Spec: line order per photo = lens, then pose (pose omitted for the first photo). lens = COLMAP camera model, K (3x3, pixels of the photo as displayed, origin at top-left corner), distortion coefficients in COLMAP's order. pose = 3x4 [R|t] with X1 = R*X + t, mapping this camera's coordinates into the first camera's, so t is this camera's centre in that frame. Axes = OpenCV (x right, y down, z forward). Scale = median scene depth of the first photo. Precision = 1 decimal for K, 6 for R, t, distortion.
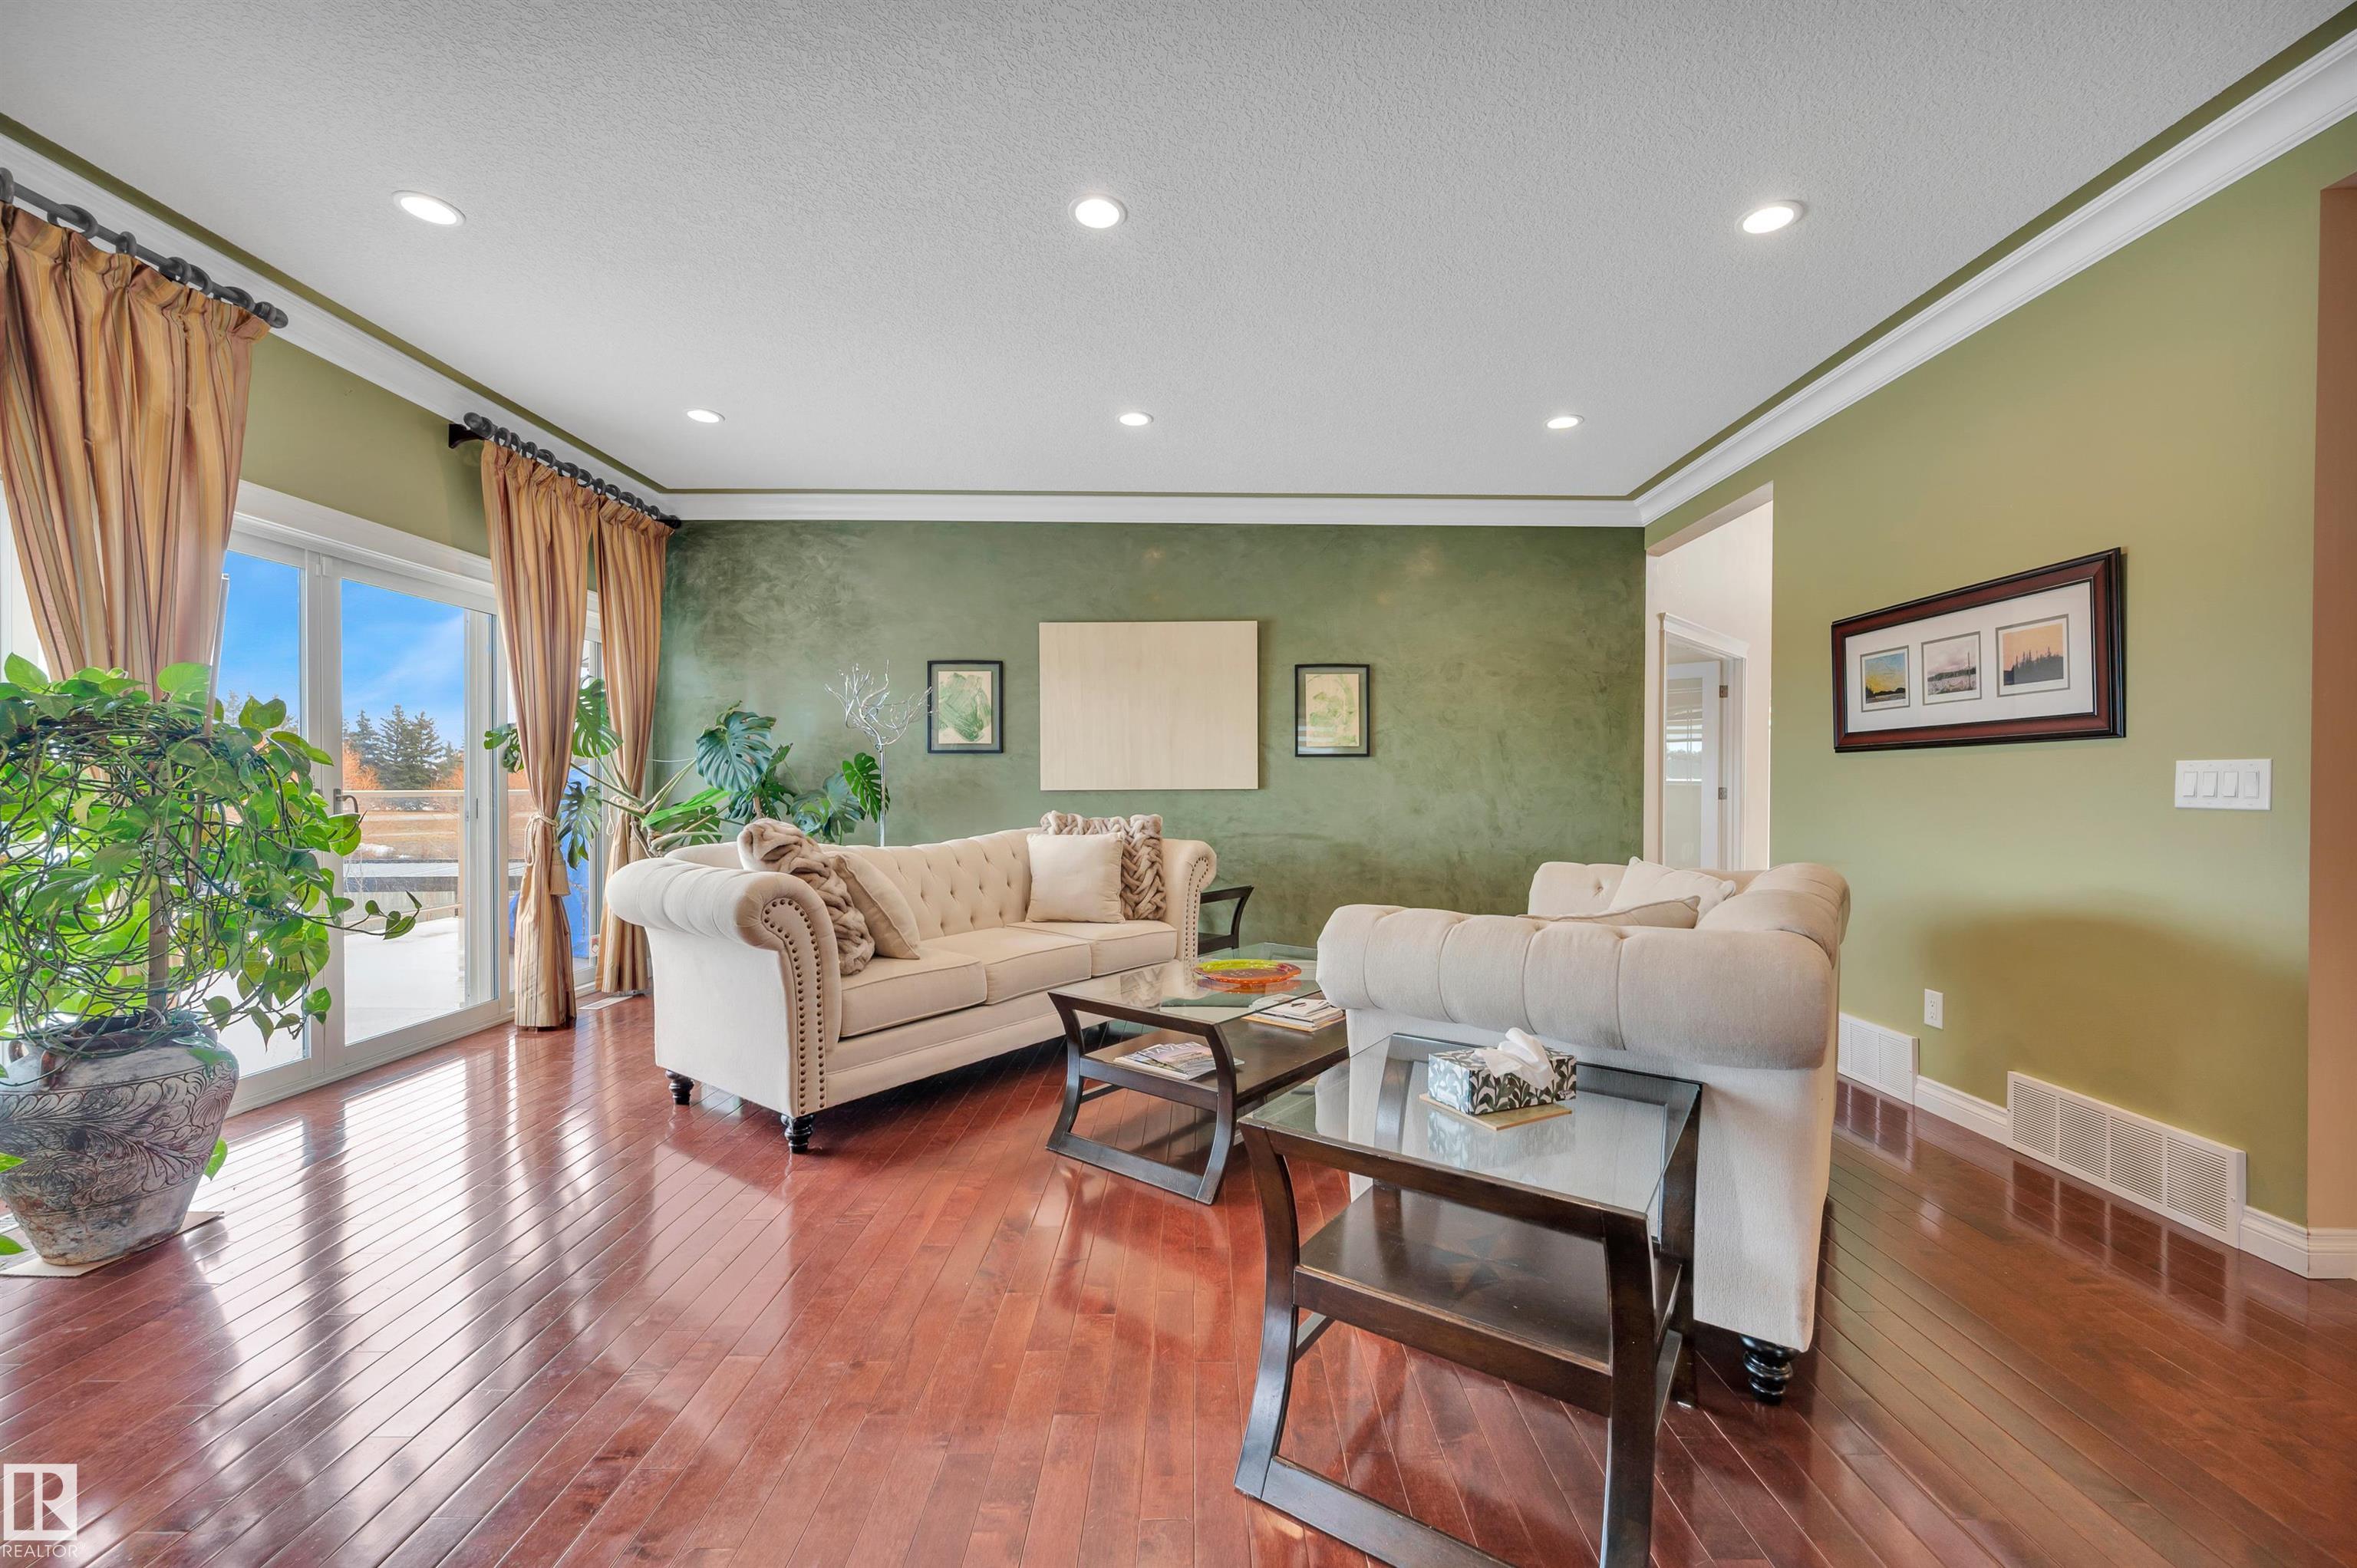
lens RADIAL K [[956.7, 0, 1214.6], [0, 956.7, 791.5], [0, 0, 1]] dist [-0.003313, 0.000990]
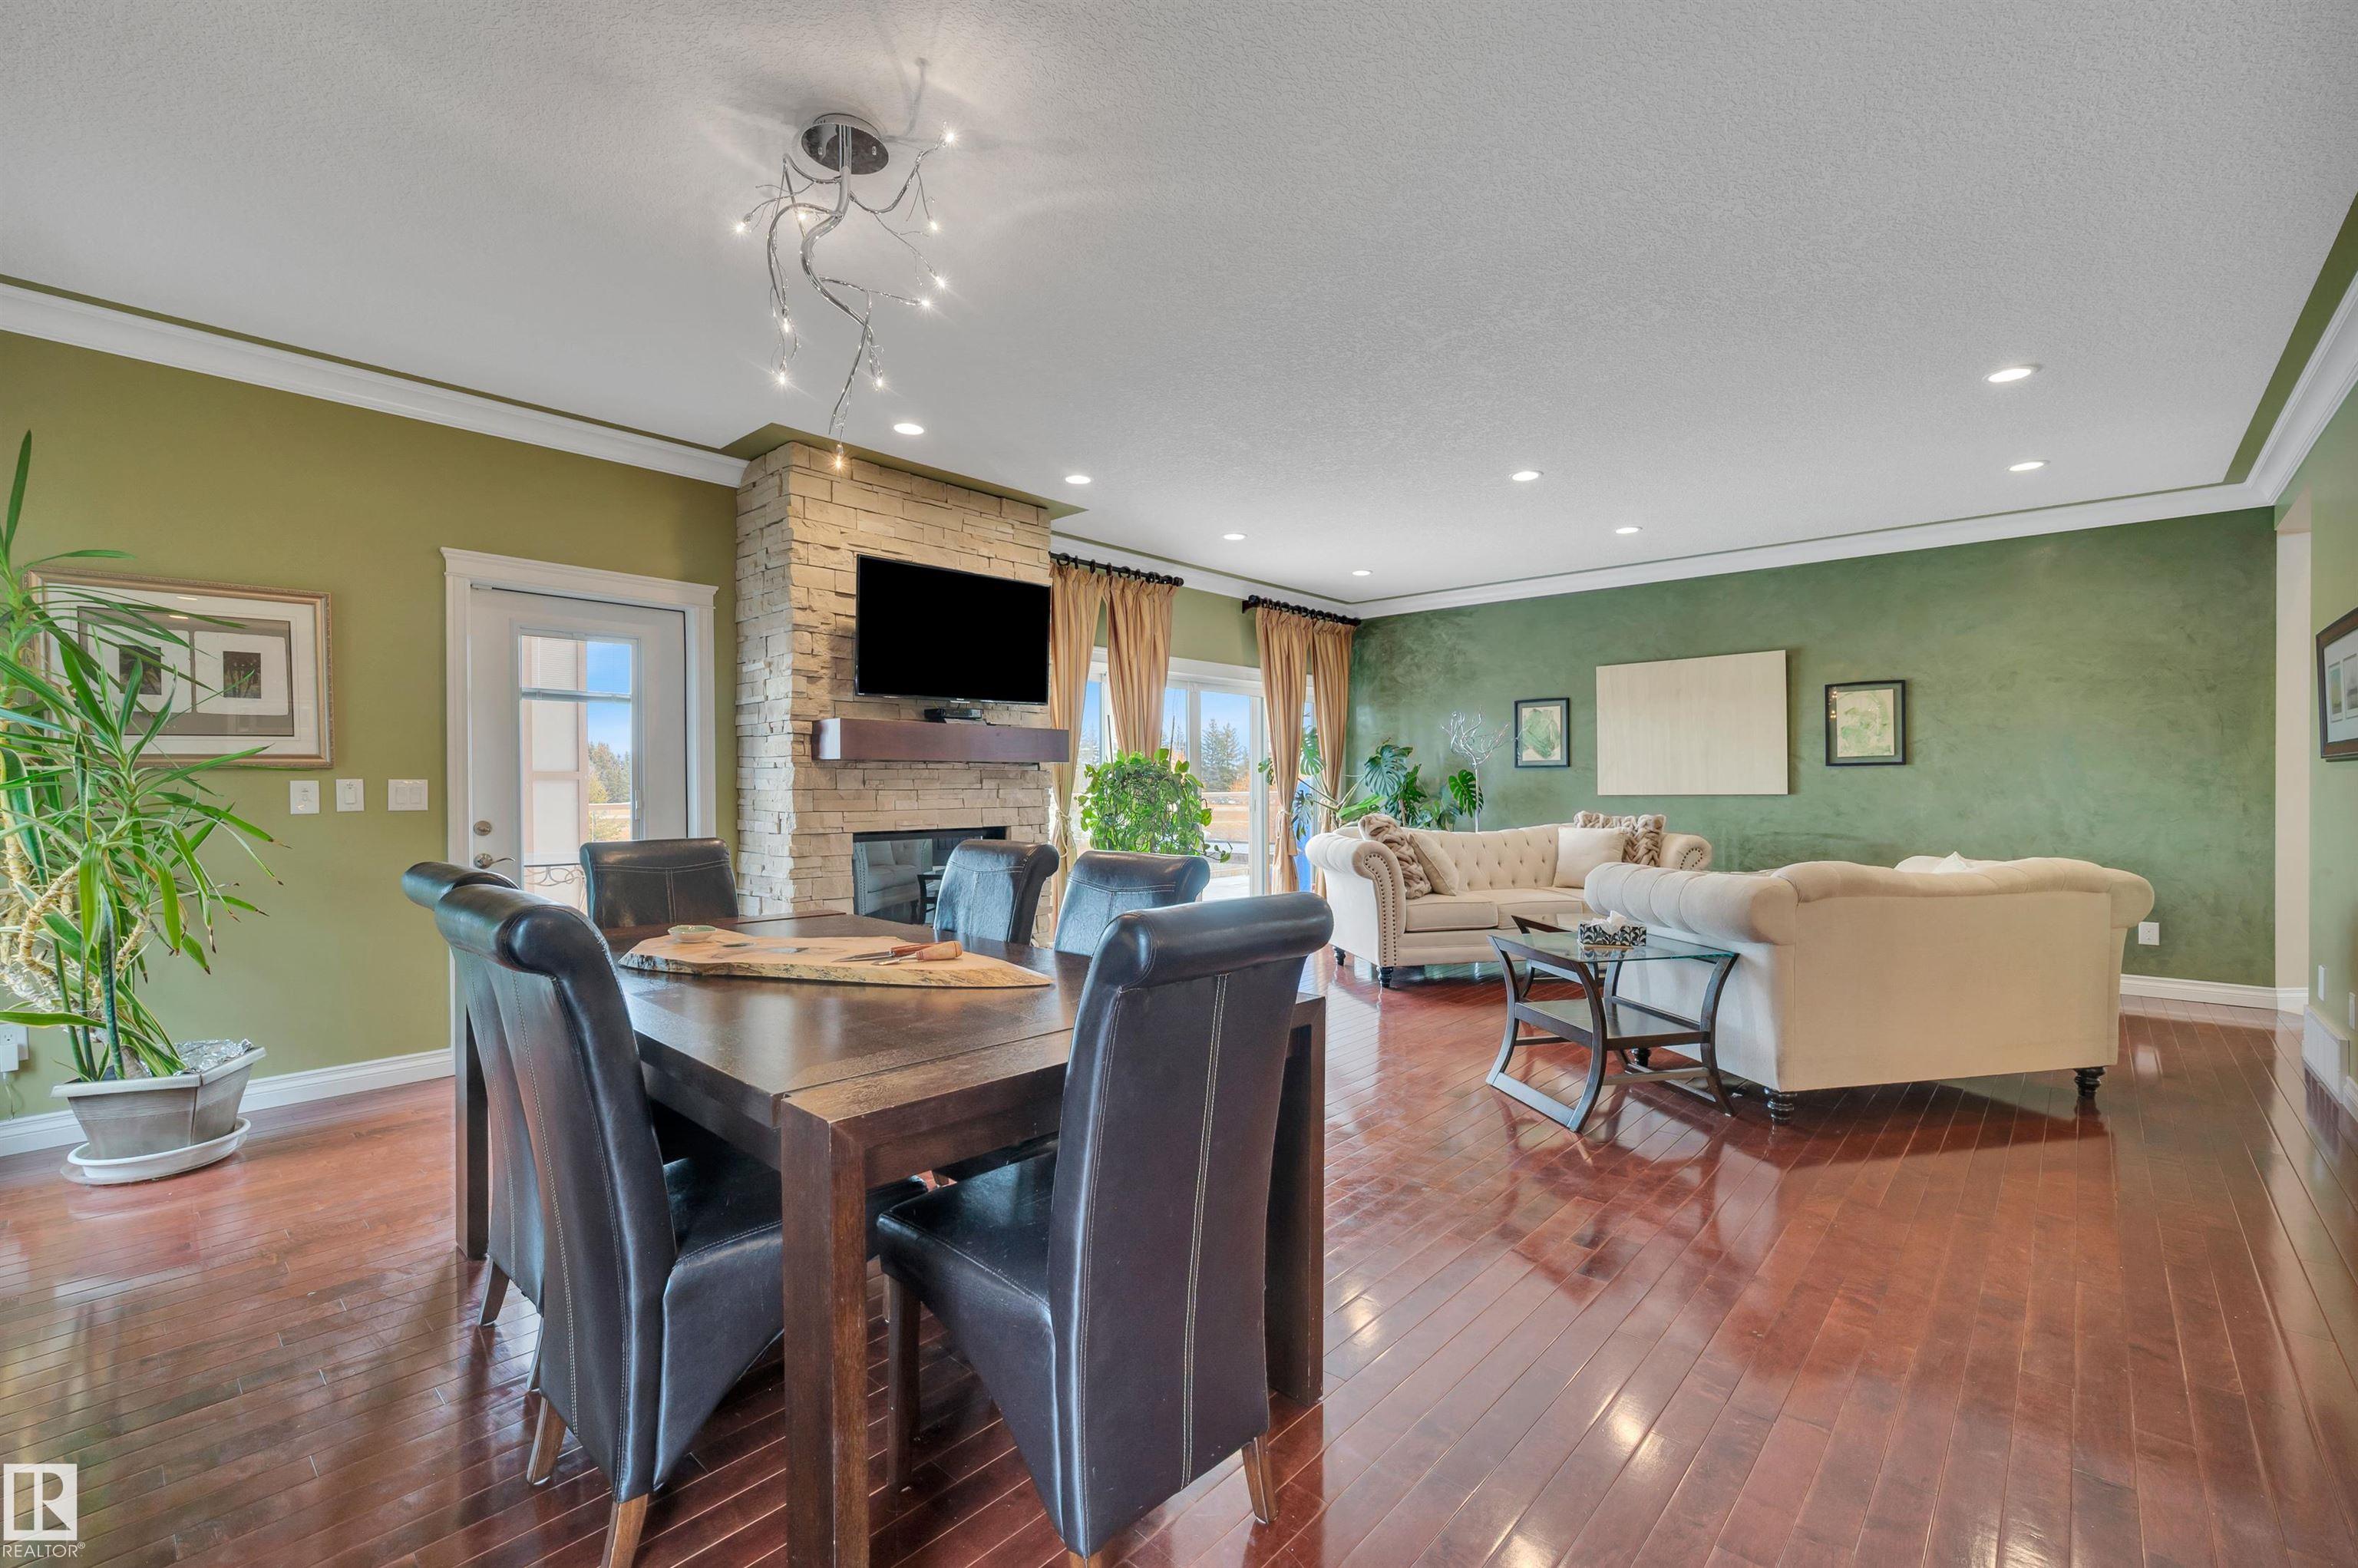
lens RADIAL K [[1021.9, 0, 1169.7], [0, 1021.9, 789.8], [0, 0, 1]] dist [0.000339, -0.000235]
pose [[0.731226, -0.001346, -0.682134, 0.347559], [0.003065, 0.999994, 0.001312, -0.012052], [0.682128, -0.003050, 0.731226, -0.425181]]
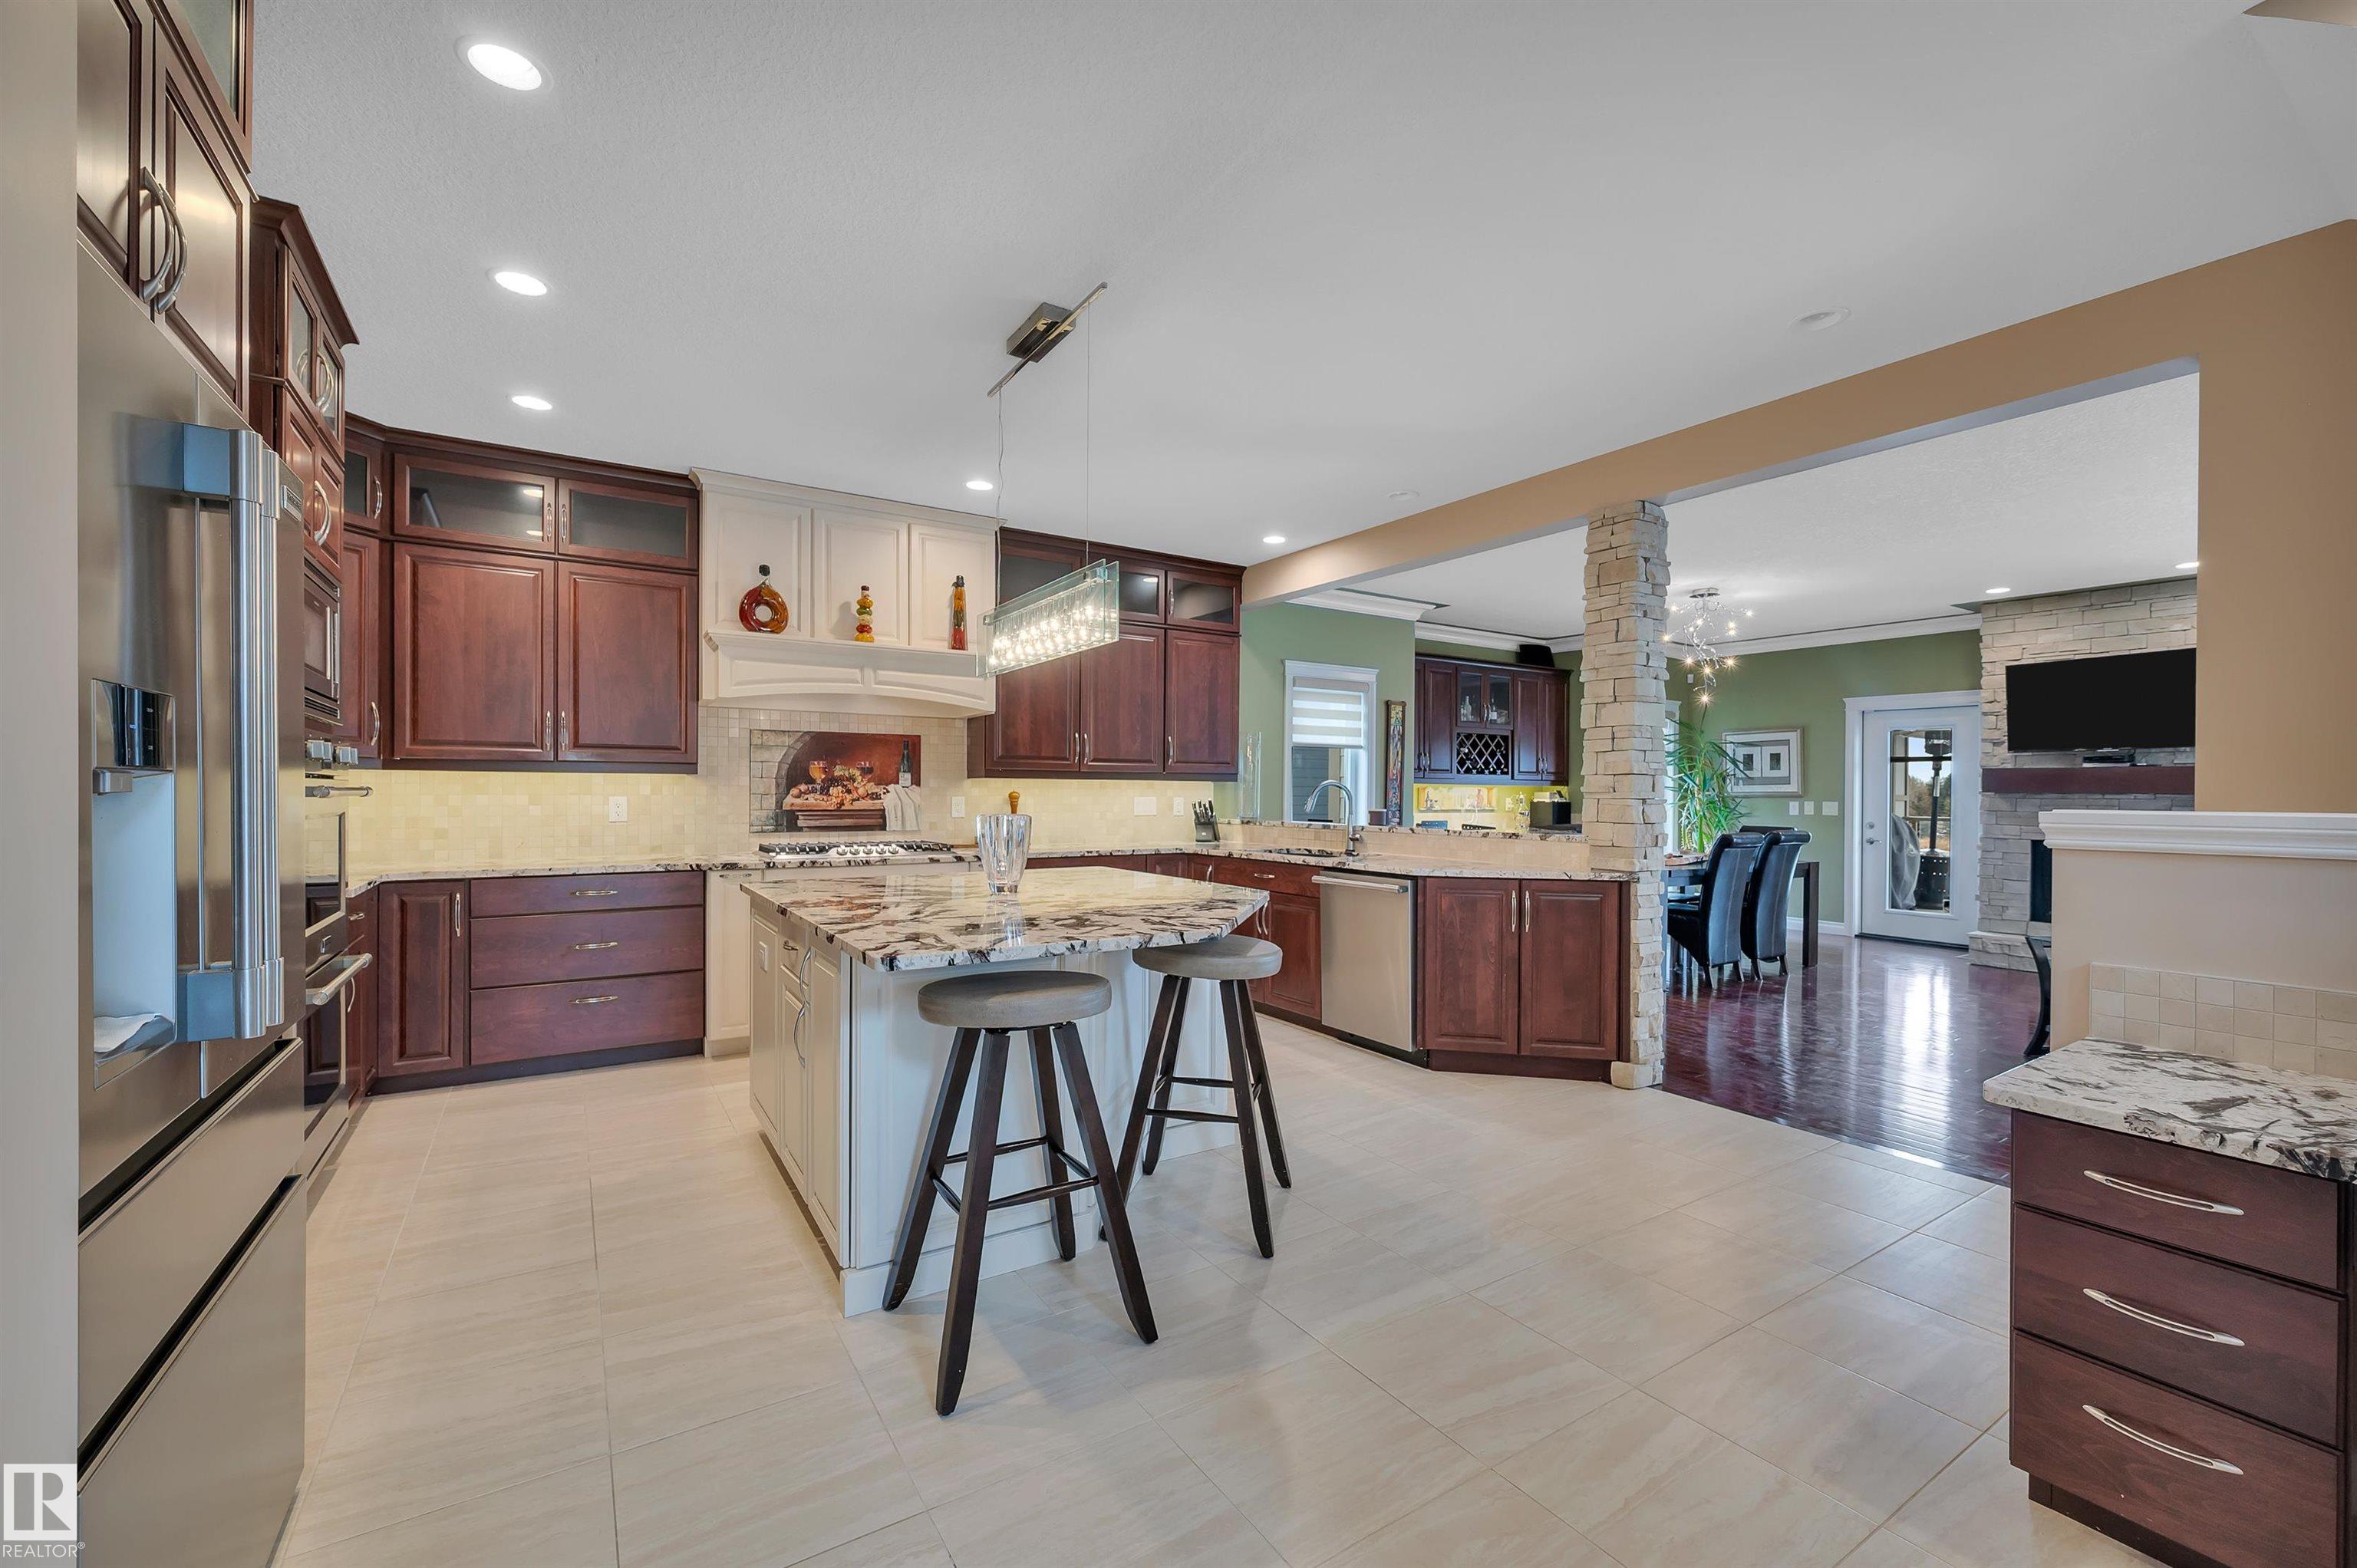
lens RADIAL K [[956.7, 0, 1206.0], [0, 956.7, 792.1], [0, 0, 1]] dist [-0.003313, 0.000990]
pose [[-0.842712, -0.011839, -0.538235, 1.209026], [-0.014791, 0.999890, 0.001164, -0.023659], [0.538162, 0.008942, -0.842794, 0.562503]]
